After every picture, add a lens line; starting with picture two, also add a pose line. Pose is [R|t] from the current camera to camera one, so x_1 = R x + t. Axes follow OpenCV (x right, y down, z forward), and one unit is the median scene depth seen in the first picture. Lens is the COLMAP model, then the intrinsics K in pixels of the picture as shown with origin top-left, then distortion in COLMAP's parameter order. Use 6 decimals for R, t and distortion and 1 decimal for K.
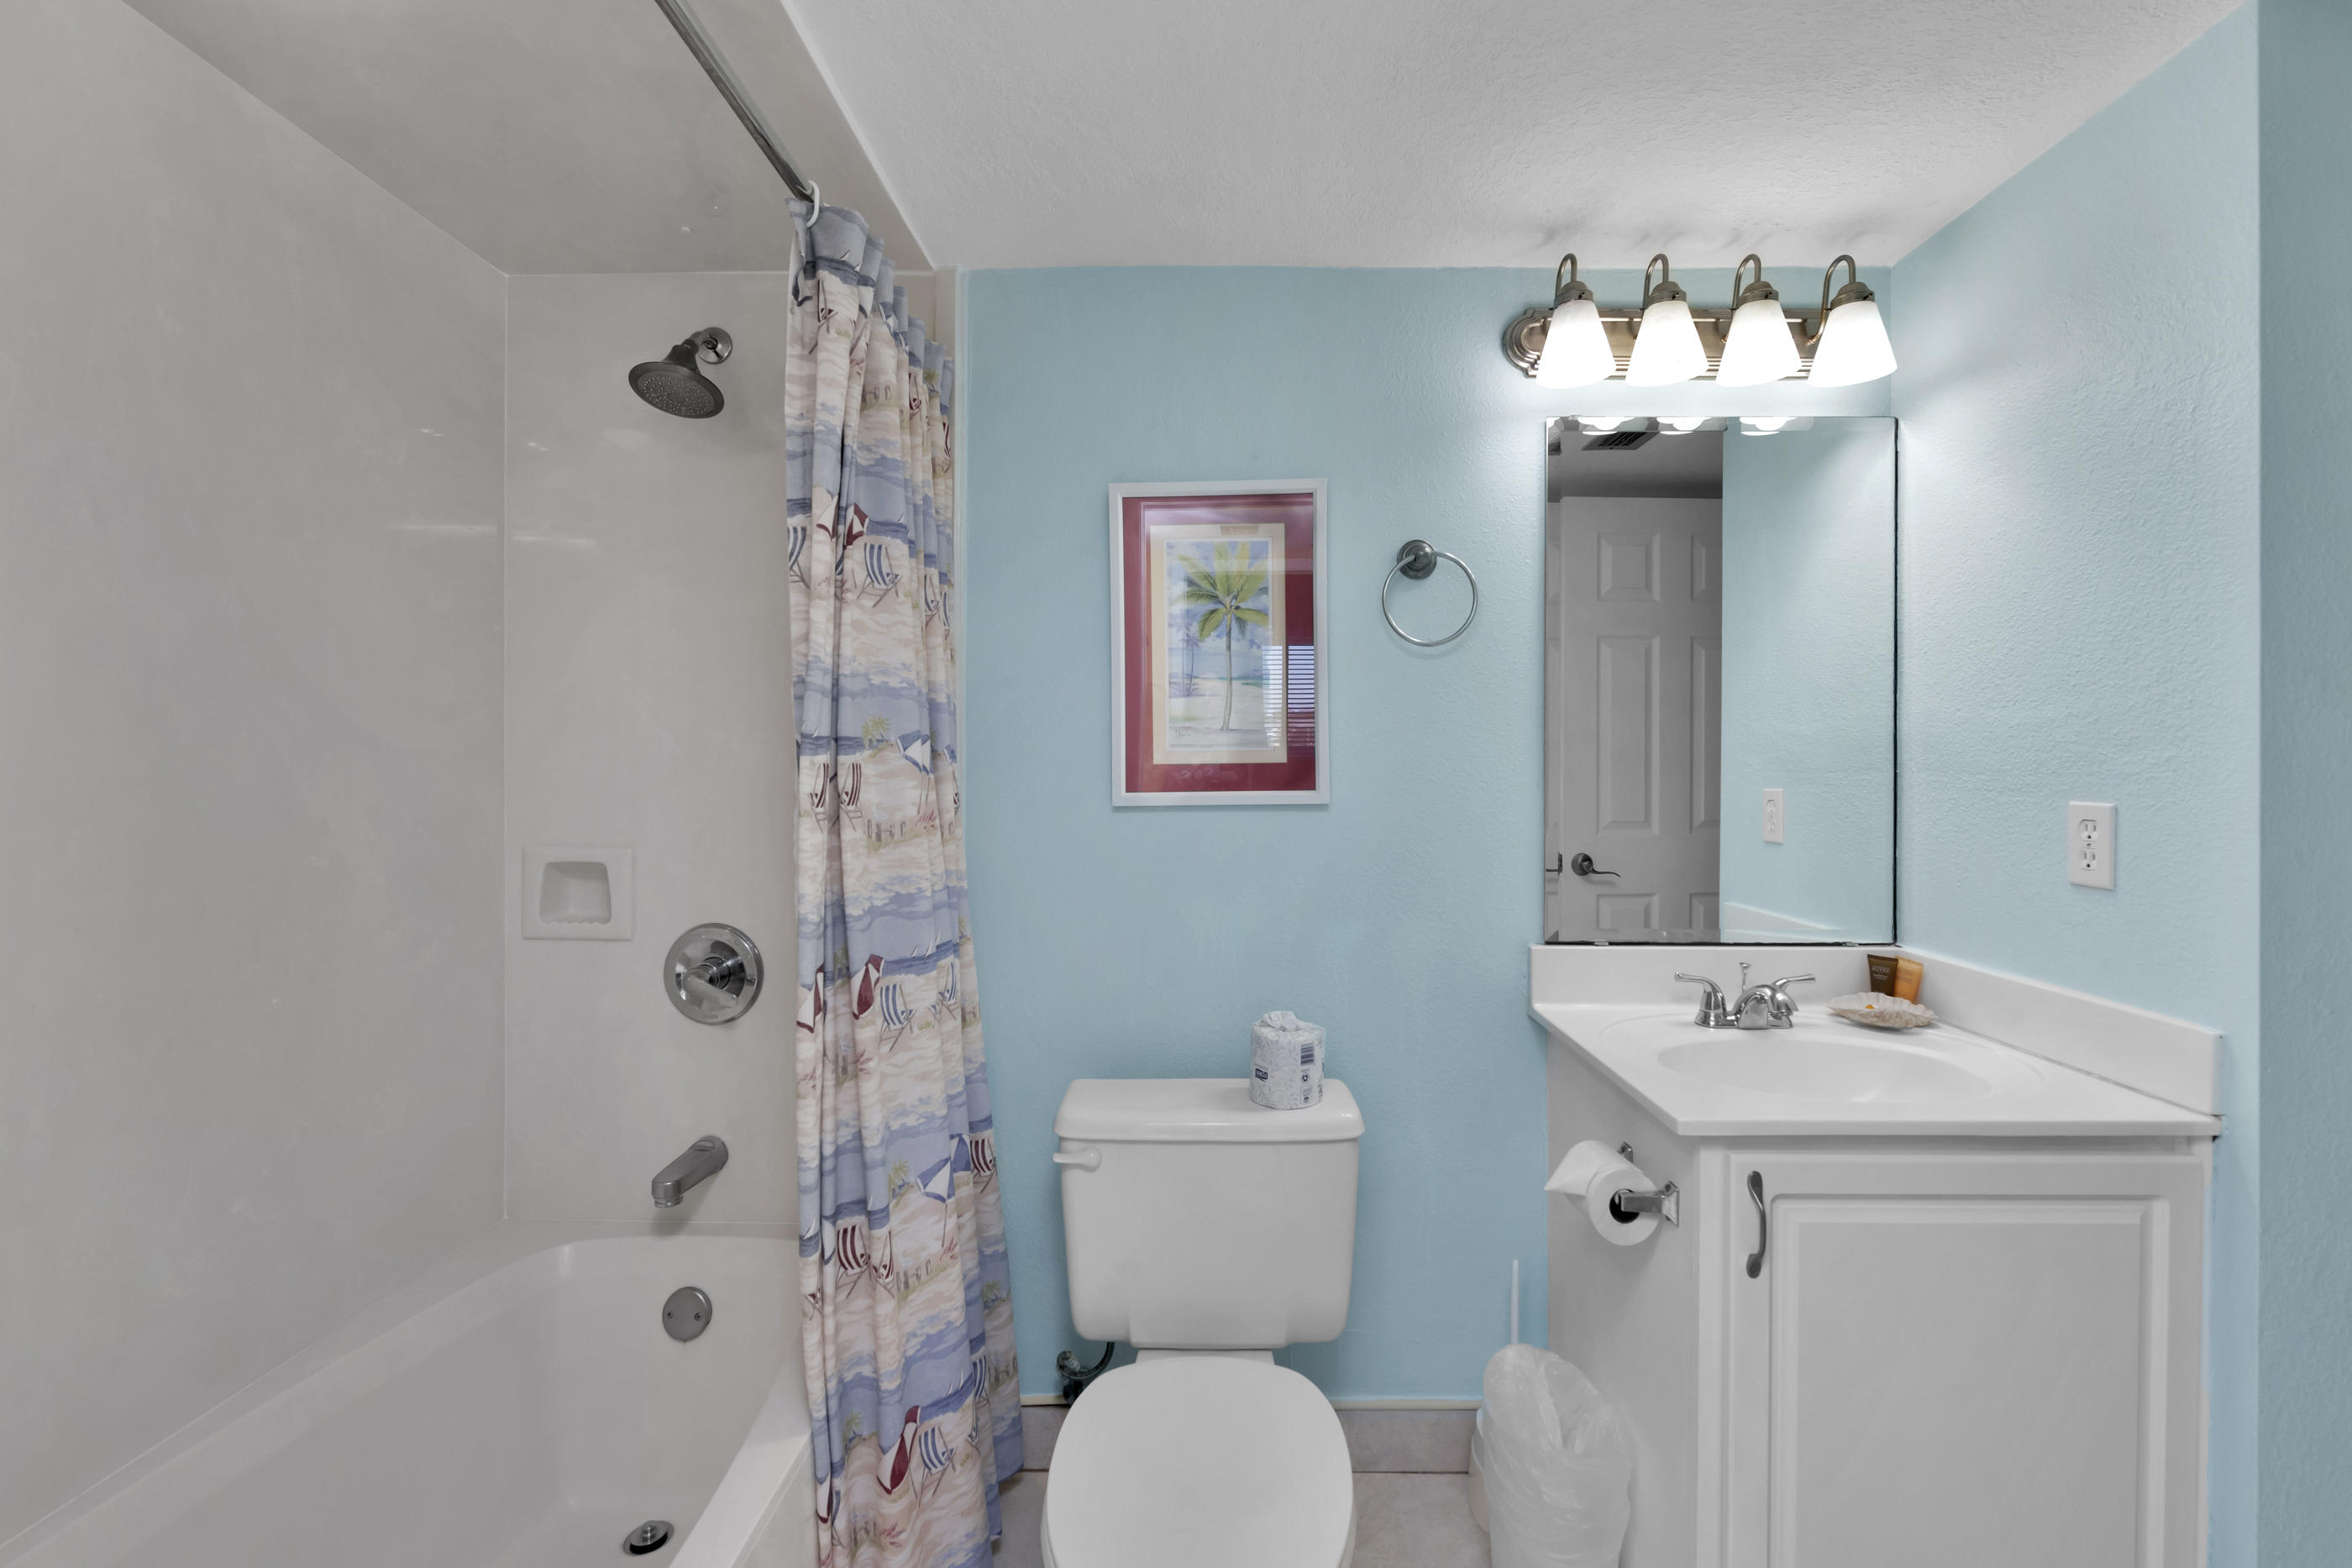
lens RADIAL K [[993.6, 0, 1183.3], [0, 993.6, 778.2], [0, 0, 1]] dist [-0.001339, -0.000136]
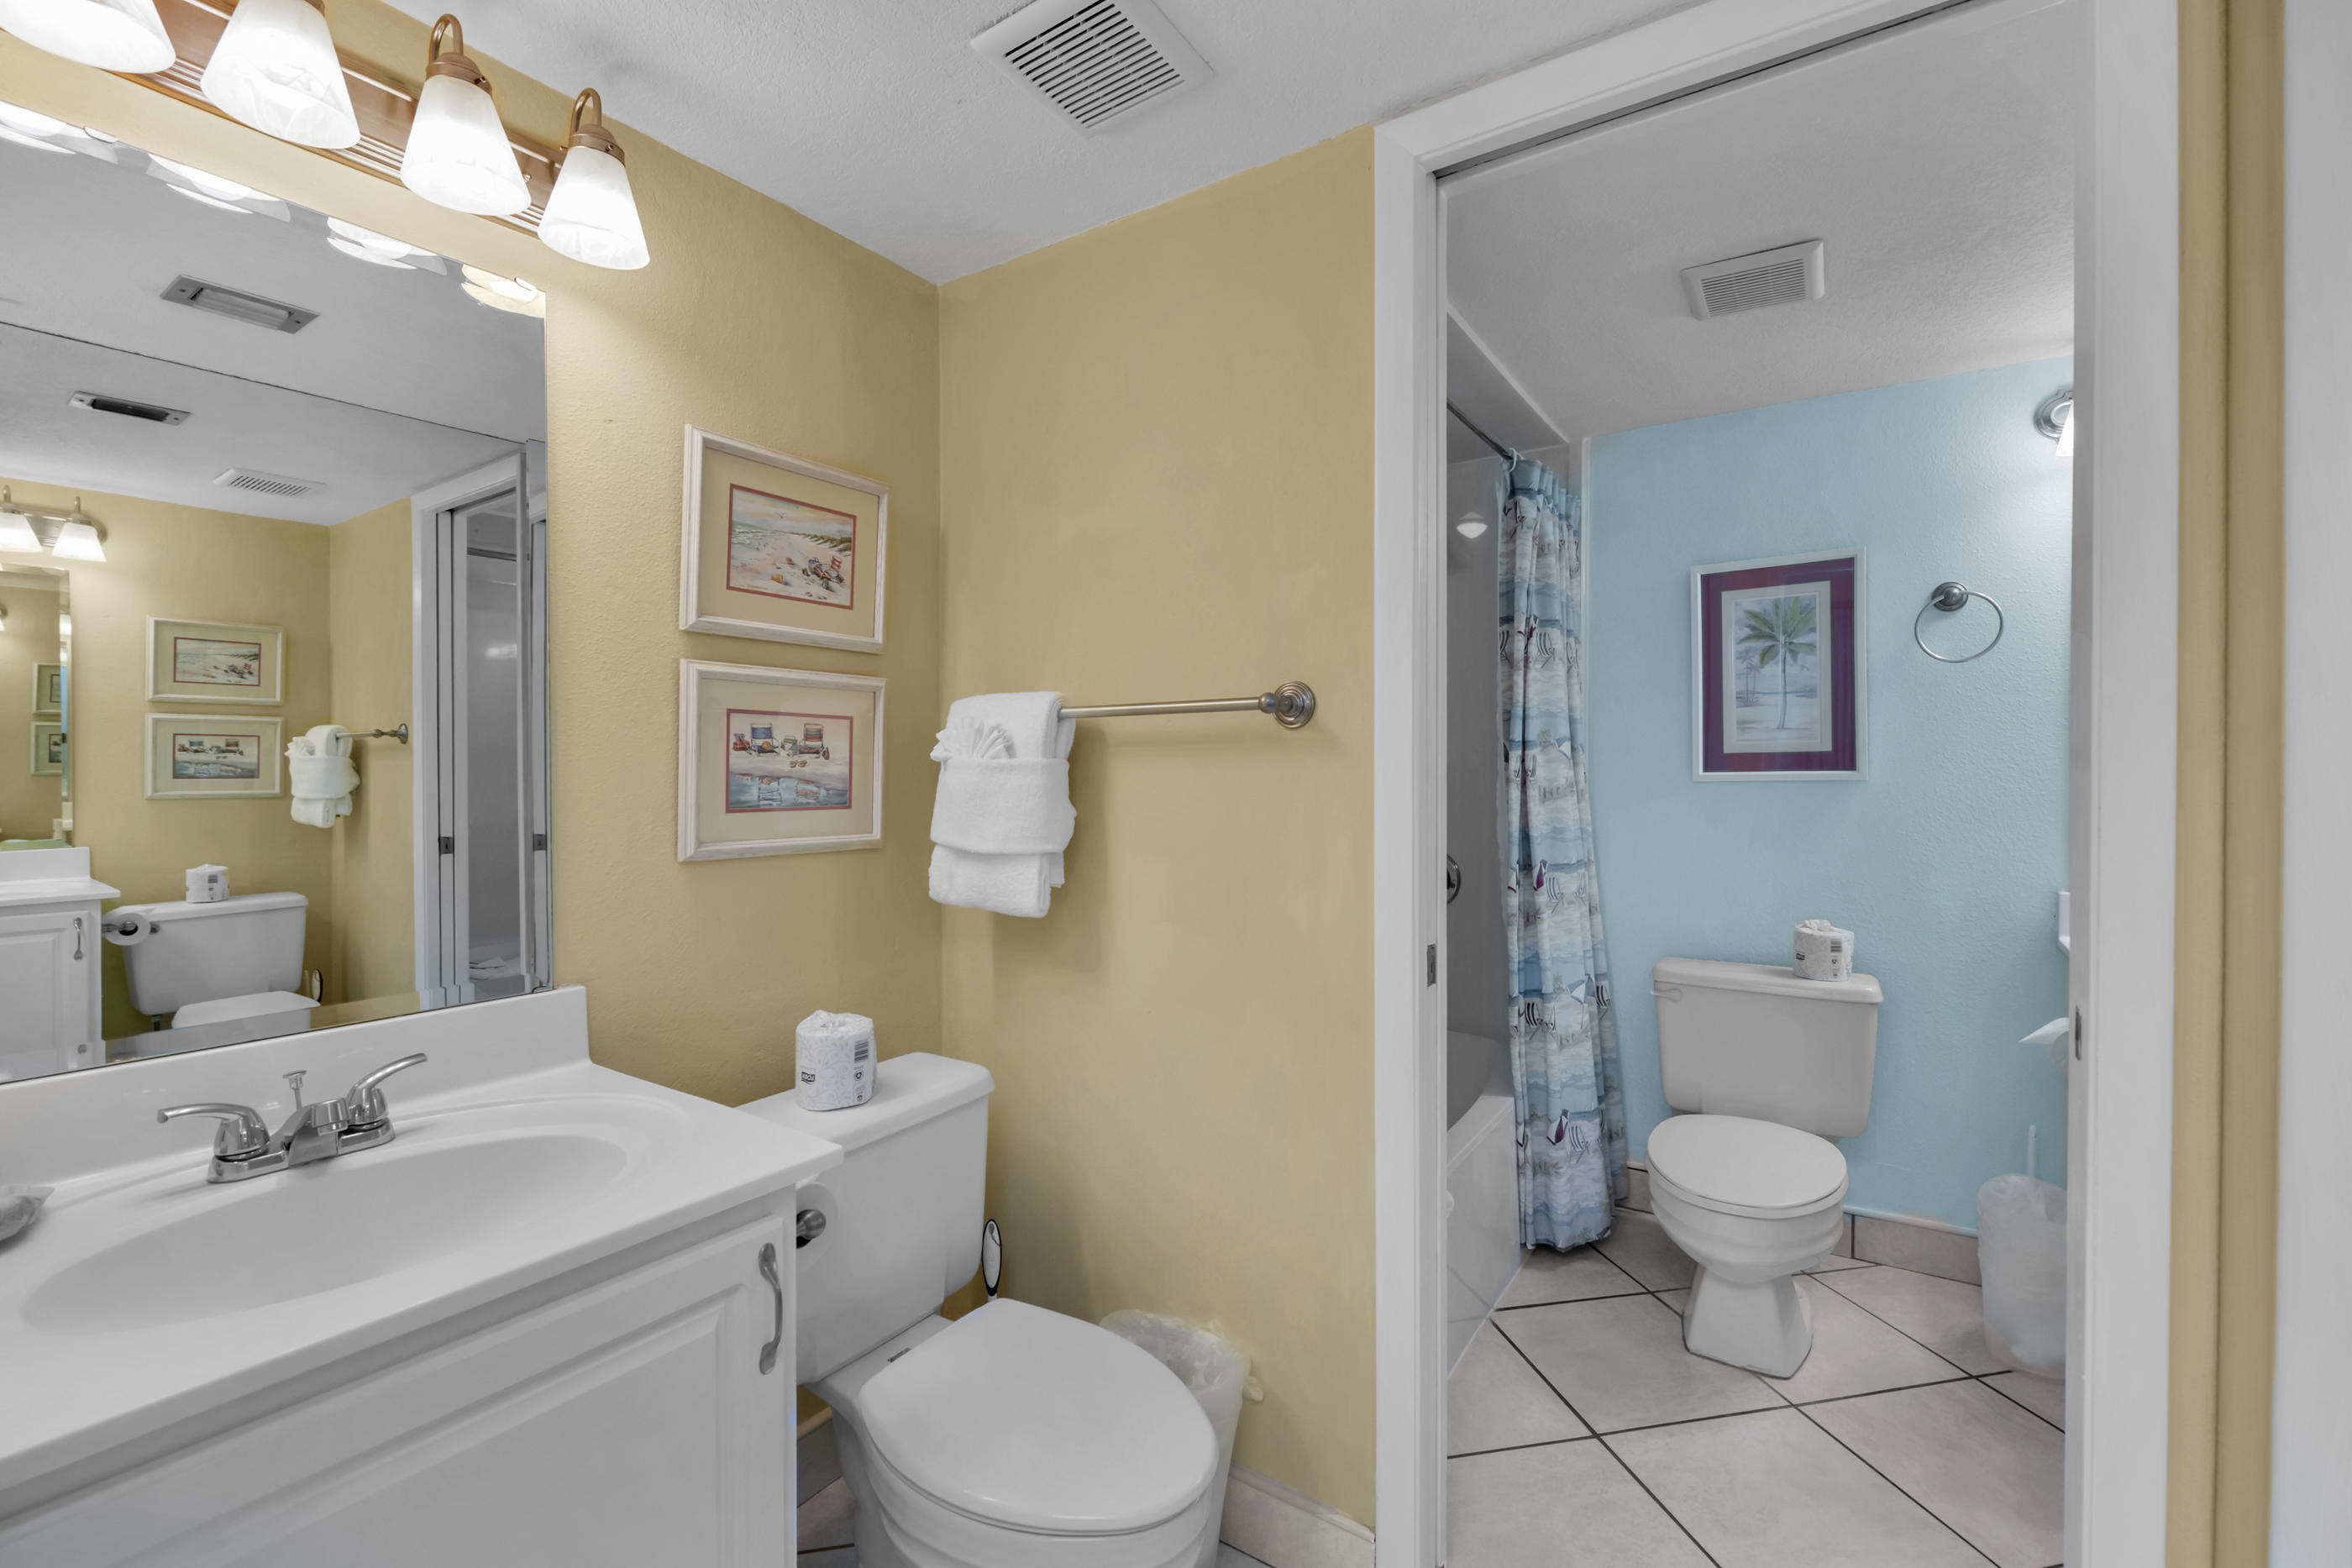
lens RADIAL K [[993.6, 0, 1183.3], [0, 993.6, 778.2], [0, 0, 1]] dist [-0.001339, -0.000136]
pose [[0.846648, 0.002697, -0.532147, 0.096737], [0.002683, 0.999953, 0.009338, 0.009009], [0.532147, -0.009334, 0.846601, -0.871063]]
